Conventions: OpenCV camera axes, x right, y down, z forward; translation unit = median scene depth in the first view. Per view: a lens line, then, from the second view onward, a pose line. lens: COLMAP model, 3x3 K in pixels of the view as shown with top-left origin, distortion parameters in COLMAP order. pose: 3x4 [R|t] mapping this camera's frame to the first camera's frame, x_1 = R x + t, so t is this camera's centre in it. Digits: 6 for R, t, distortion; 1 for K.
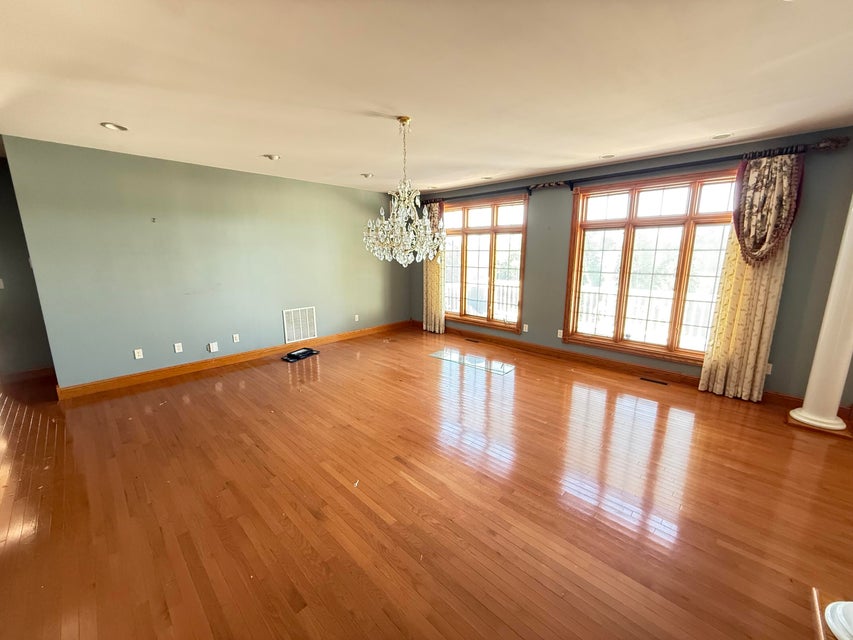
lens RADIAL K [[339.4, 0, 426.5], [0, 339.4, 316.8], [0, 0, 1]] dist [-0.000769, 0.000296]
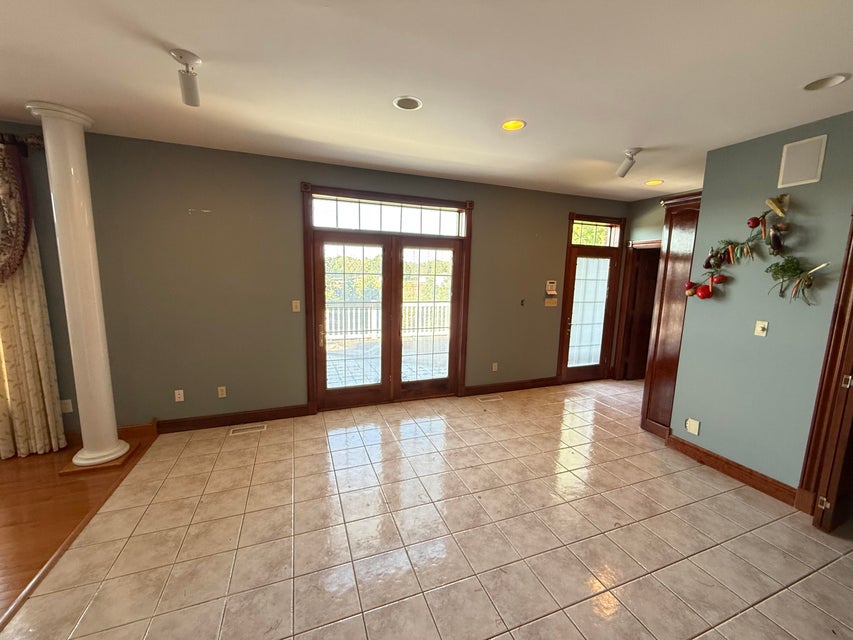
lens RADIAL K [[339.4, 0, 425.8], [0, 339.4, 322.8], [0, 0, 1]] dist [-0.000769, 0.000296]
pose [[0.428217, -0.117923, 0.895949, 0.710452], [0.150789, 0.986874, 0.057821, 0.038400], [-0.891007, 0.110340, 0.440377, -0.185681]]
